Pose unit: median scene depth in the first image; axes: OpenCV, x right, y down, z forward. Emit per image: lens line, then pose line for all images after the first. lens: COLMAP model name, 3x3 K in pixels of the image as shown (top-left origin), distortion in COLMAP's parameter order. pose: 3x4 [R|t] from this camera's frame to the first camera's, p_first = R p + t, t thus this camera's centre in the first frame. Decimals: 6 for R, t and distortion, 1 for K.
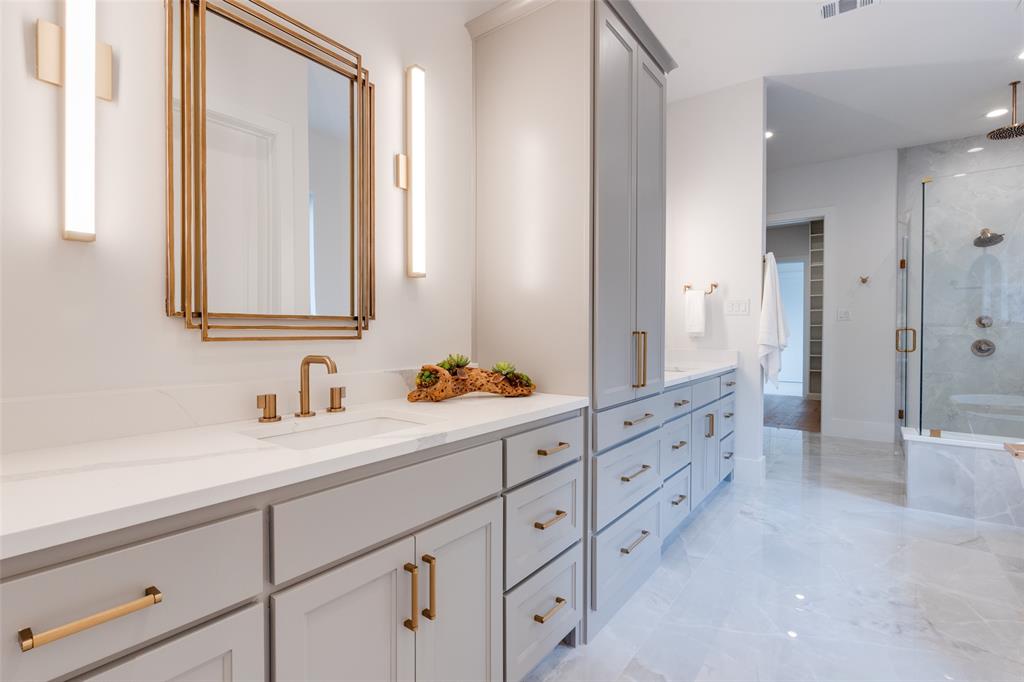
lens RADIAL K [[475.1, 0, 515.8], [0, 475.1, 337.9], [0, 0, 1]] dist [-0.002428, -0.000059]
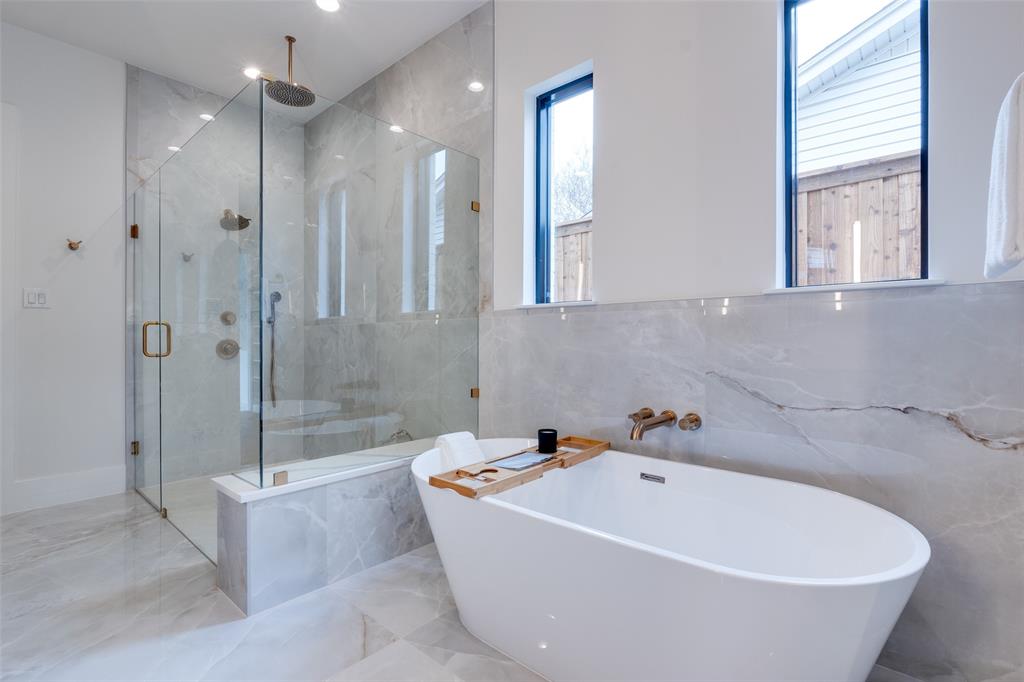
lens RADIAL K [[475.1, 0, 515.8], [0, 475.1, 337.9], [0, 0, 1]] dist [-0.002428, -0.000059]
pose [[0.080370, 0.002683, 0.996762, 0.187087], [0.014372, 0.999889, -0.003850, 0.012548], [-0.996662, 0.014635, 0.080322, 0.436125]]
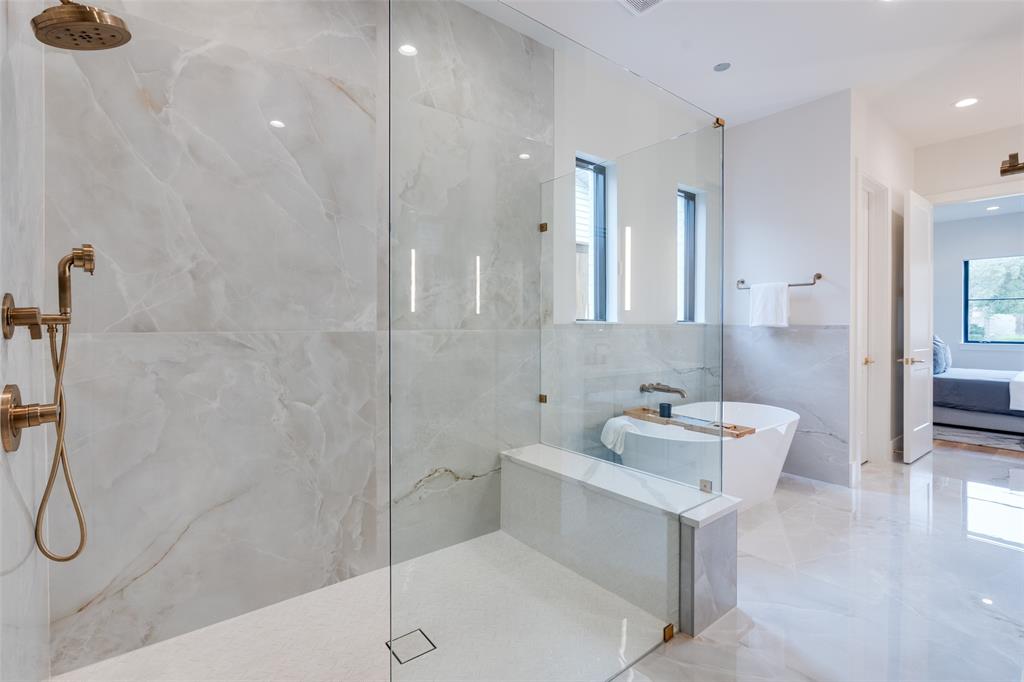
lens RADIAL K [[471.2, 0, 511.6], [0, 471.2, 328.9], [0, 0, 1]] dist [-0.000939, -0.000021]
pose [[-0.966372, -0.004597, 0.257106, 0.644620], [0.000416, 0.999811, 0.019441, -0.028788], [-0.257147, 0.018894, -0.966188, 1.155054]]
